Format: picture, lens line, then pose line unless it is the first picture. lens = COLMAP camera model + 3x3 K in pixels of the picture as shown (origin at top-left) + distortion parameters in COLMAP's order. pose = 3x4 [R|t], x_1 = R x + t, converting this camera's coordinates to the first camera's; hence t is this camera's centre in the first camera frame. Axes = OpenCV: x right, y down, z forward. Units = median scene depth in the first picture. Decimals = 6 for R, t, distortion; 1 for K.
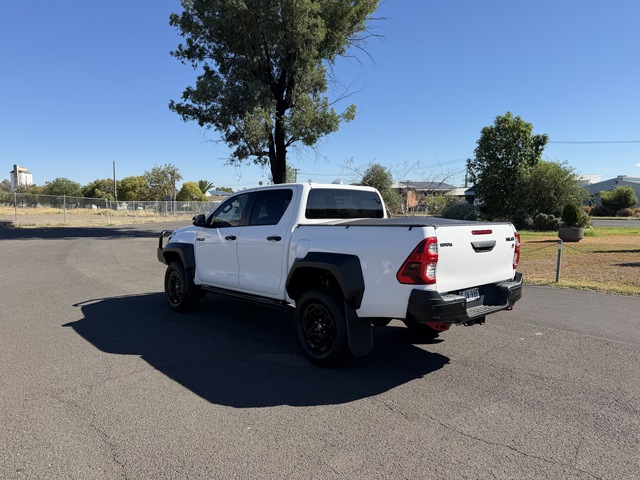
lens RADIAL K [[446.1, 0, 326.5], [0, 446.1, 251.3], [0, 0, 1]] dist [0.036432, -0.053101]
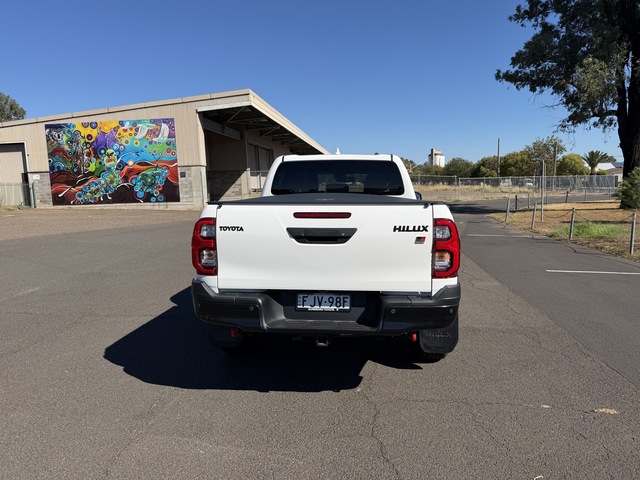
lens RADIAL K [[446.1, 0, 325.3], [0, 446.1, 243.9], [0, 0, 1]] dist [0.036432, -0.053101]
pose [[0.670148, 0.080933, -0.737802, 0.130159], [-0.053919, 0.996719, 0.060360, -0.005977], [0.740266, -0.000669, 0.672313, 0.081123]]
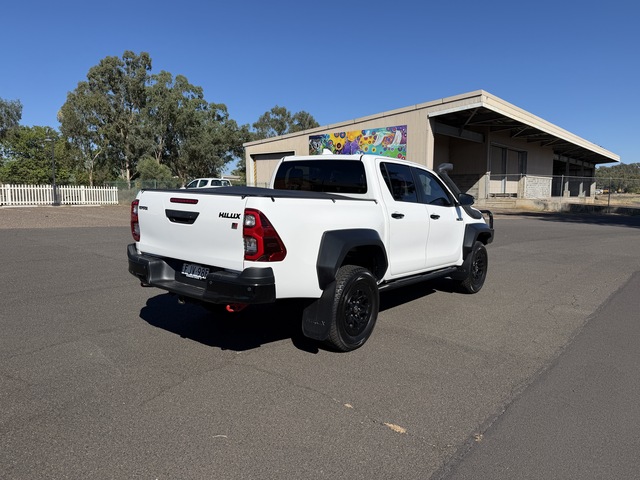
lens RADIAL K [[446.1, 0, 325.2], [0, 446.1, 245.4], [0, 0, 1]] dist [0.036432, -0.053101]
pose [[0.138423, 0.117482, -0.983380, 0.191833], [-0.108219, 0.988788, 0.102895, -0.011657], [0.984443, 0.092178, 0.149585, 0.173854]]
